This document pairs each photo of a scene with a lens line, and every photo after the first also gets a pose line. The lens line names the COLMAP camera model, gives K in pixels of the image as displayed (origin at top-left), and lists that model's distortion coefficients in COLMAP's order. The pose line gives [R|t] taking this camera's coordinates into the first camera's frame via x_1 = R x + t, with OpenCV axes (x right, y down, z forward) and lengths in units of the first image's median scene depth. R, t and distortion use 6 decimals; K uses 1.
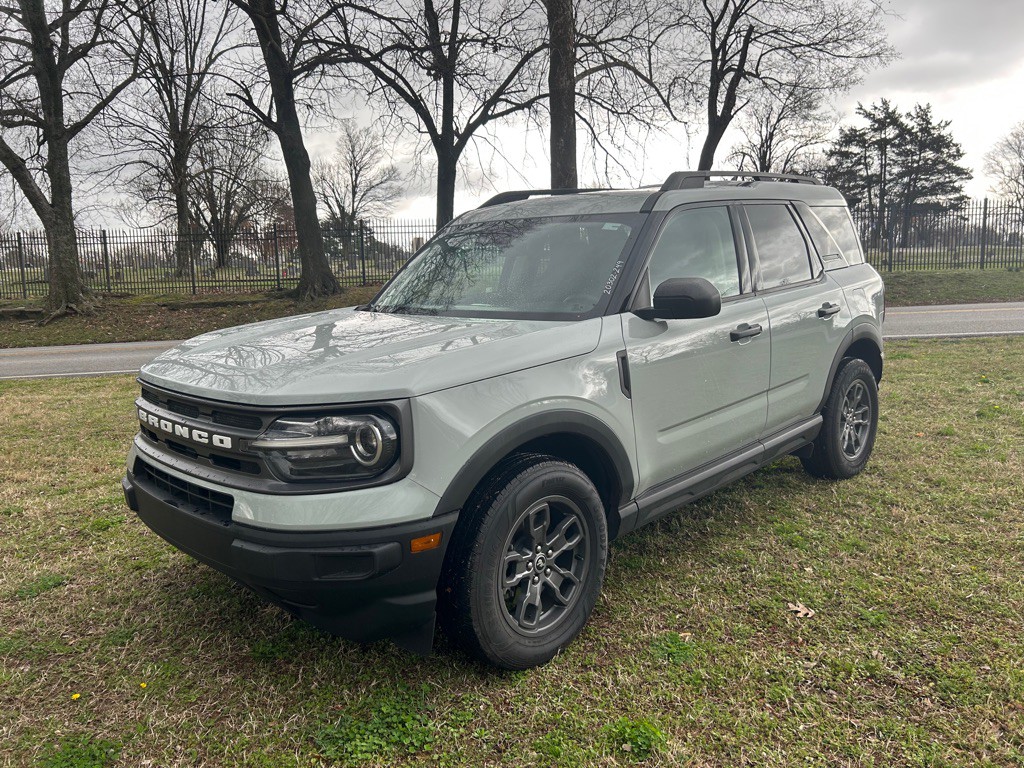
lens RADIAL K [[772.9, 0, 510.1], [0, 772.9, 392.0], [0, 0, 1]] dist [0.042111, -0.026421]
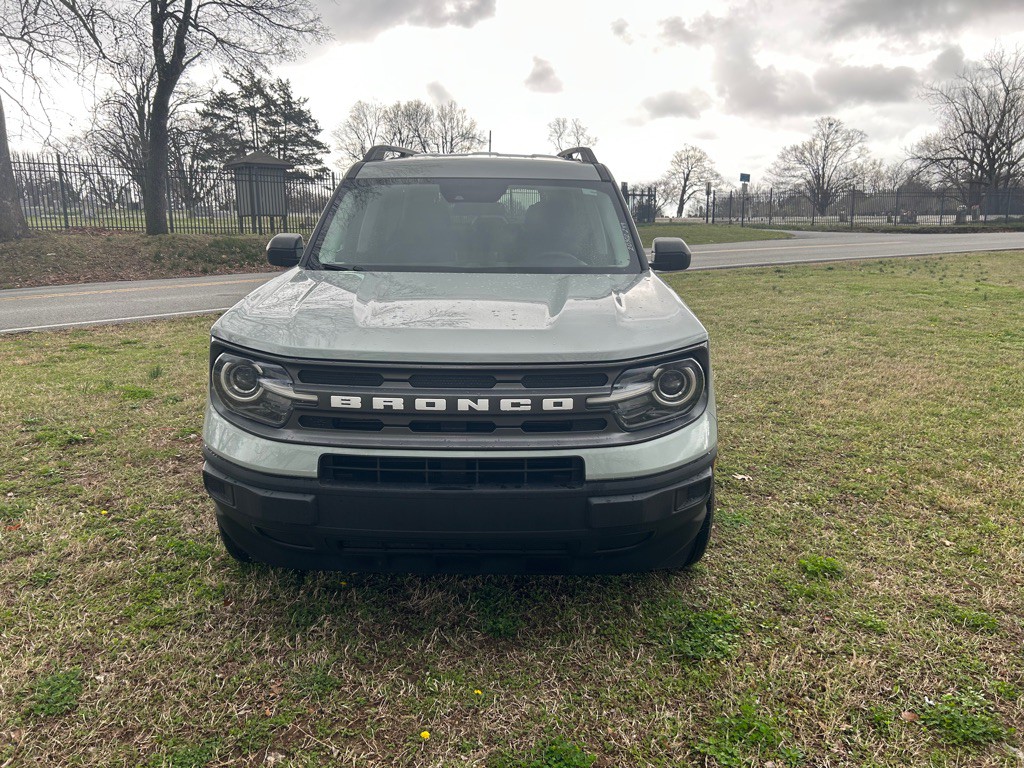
lens RADIAL K [[772.9, 0, 503.1], [0, 772.9, 383.2], [0, 0, 1]] dist [0.042111, -0.026421]
pose [[0.715659, -0.119887, 0.688084, -0.125081], [0.094092, 0.992727, 0.075104, -0.004725], [-0.692083, 0.010994, 0.721734, 0.041287]]
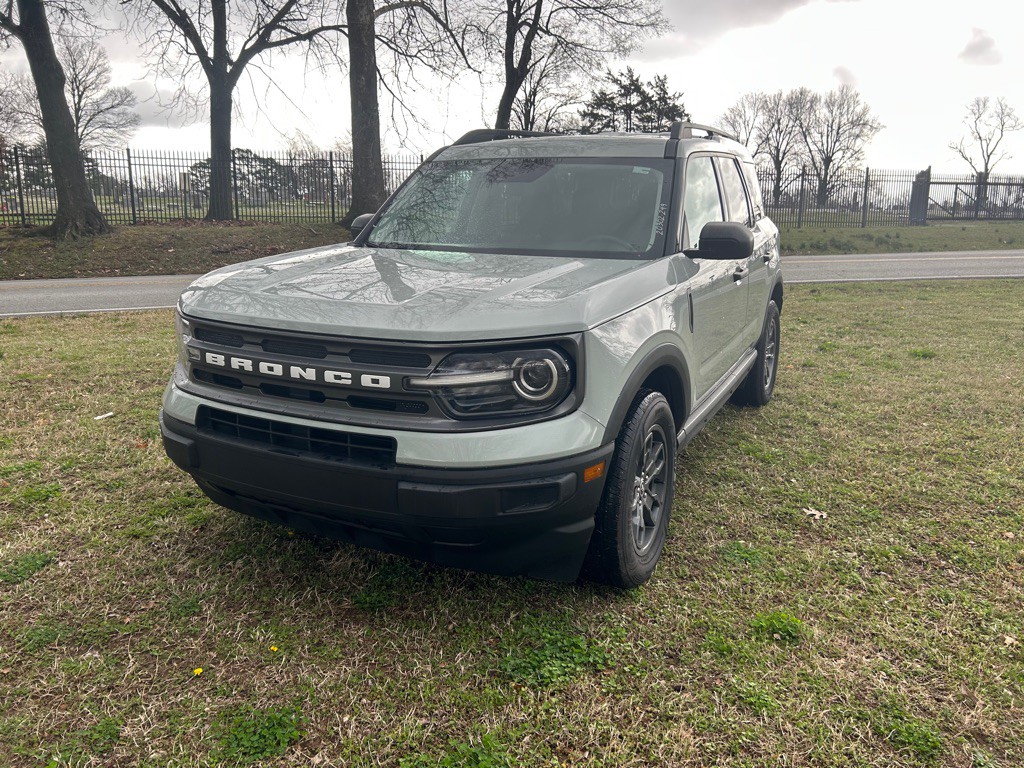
lens RADIAL K [[772.9, 0, 515.6], [0, 772.9, 385.7], [0, 0, 1]] dist [0.042111, -0.026421]
pose [[0.949975, -0.034879, 0.310372, -0.058126], [0.017445, 0.998119, 0.058773, 0.001947], [-0.311839, -0.050418, 0.948796, 0.006484]]
